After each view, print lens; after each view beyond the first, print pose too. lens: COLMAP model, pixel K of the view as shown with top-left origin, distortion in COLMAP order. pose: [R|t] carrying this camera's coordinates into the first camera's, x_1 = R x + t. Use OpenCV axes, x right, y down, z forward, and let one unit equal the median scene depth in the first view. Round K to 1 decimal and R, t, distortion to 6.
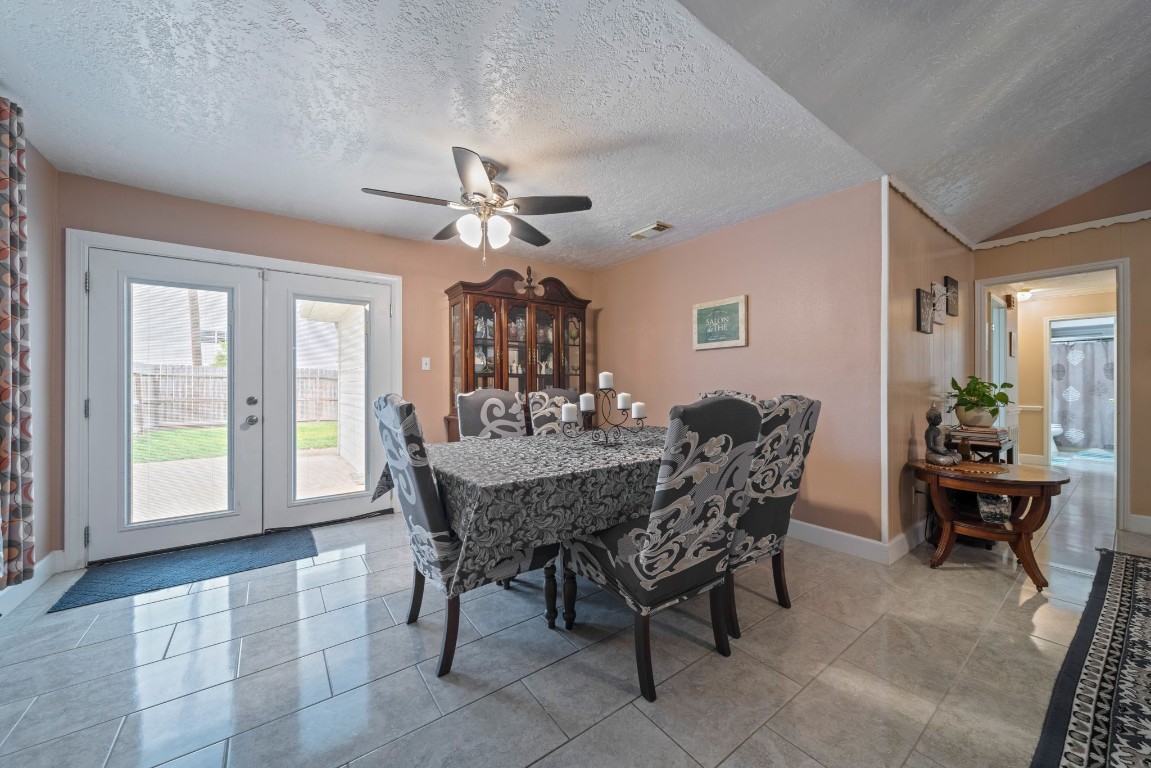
lens RADIAL K [[408.8, 0, 575.5], [0, 408.8, 384.0], [0, 0, 1]] dist [0.001879, 0.000275]
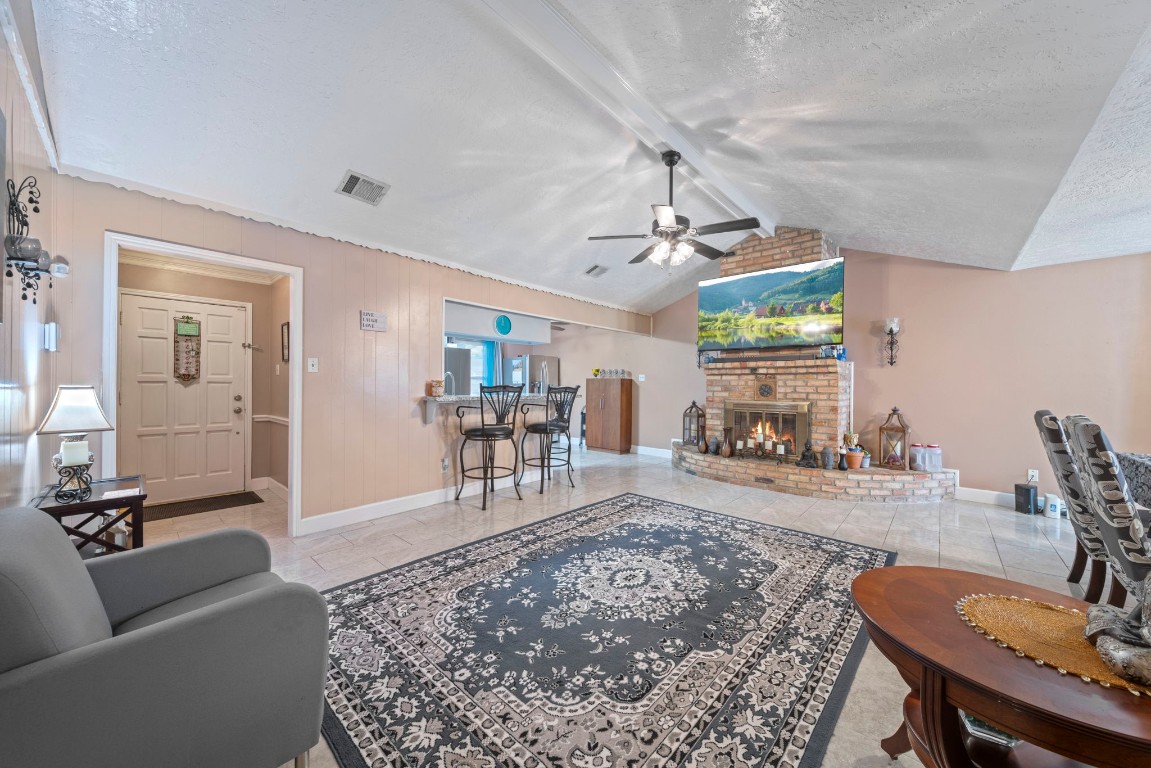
lens RADIAL K [[408.8, 0, 575.5], [0, 408.8, 384.0], [0, 0, 1]] dist [0.001879, 0.000275]
pose [[-0.978683, 0.000200, -0.205379, 1.998872], [-0.000572, 0.999993, 0.003698, -0.022512], [0.205378, 0.003737, -0.978676, 1.739624]]
